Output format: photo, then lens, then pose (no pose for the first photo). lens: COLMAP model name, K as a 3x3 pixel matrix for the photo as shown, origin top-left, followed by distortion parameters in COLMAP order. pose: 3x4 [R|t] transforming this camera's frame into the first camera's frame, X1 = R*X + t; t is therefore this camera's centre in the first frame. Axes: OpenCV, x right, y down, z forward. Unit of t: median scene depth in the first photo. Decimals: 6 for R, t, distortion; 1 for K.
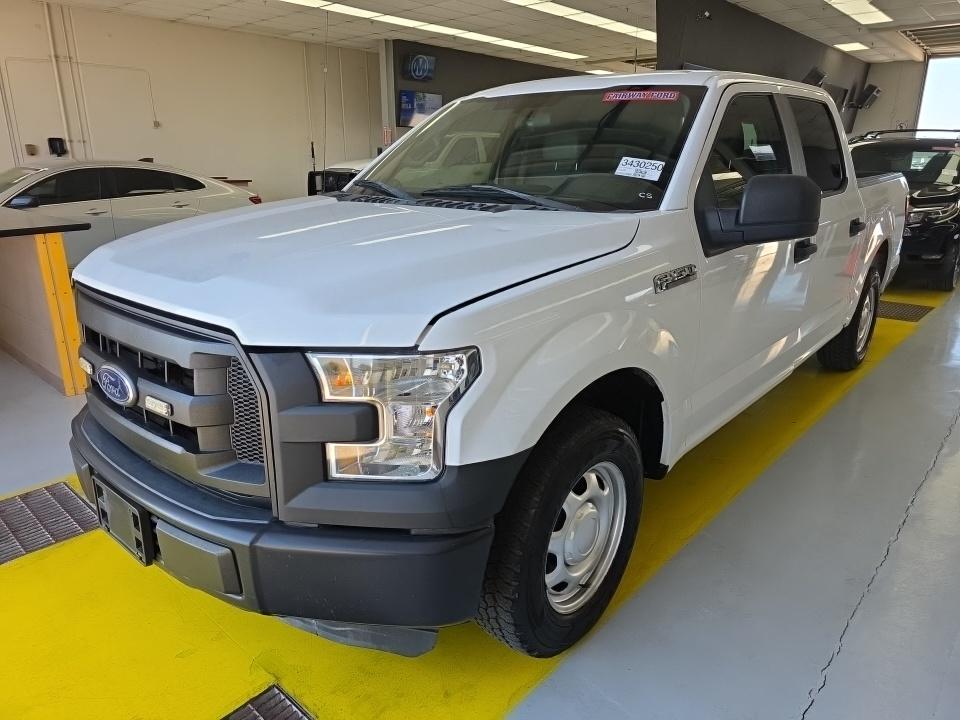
lens RADIAL K [[652.8, 0, 480.0], [0, 652.8, 360.0], [0, 0, 1]] dist [-0.001419, -0.002758]
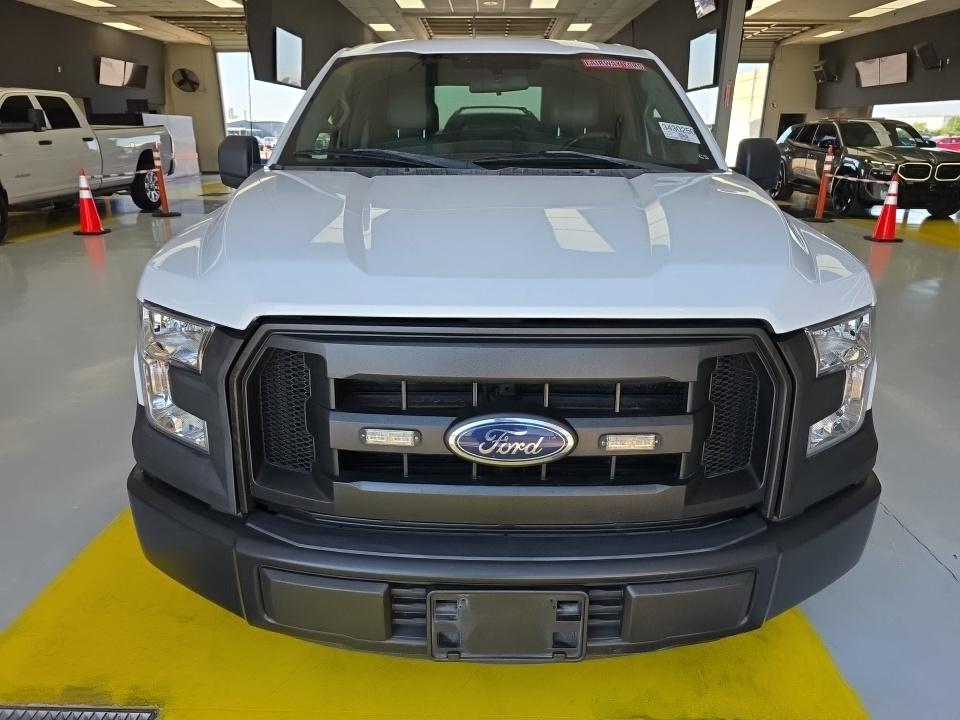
lens RADIAL K [[652.8, 0, 480.0], [0, 652.8, 360.0], [0, 0, 1]] dist [-0.001419, -0.002758]
pose [[0.749744, -0.209612, 0.627652, -0.570844], [0.183656, 0.977155, 0.106952, -0.072523], [-0.635732, 0.035085, 0.771112, 0.275534]]
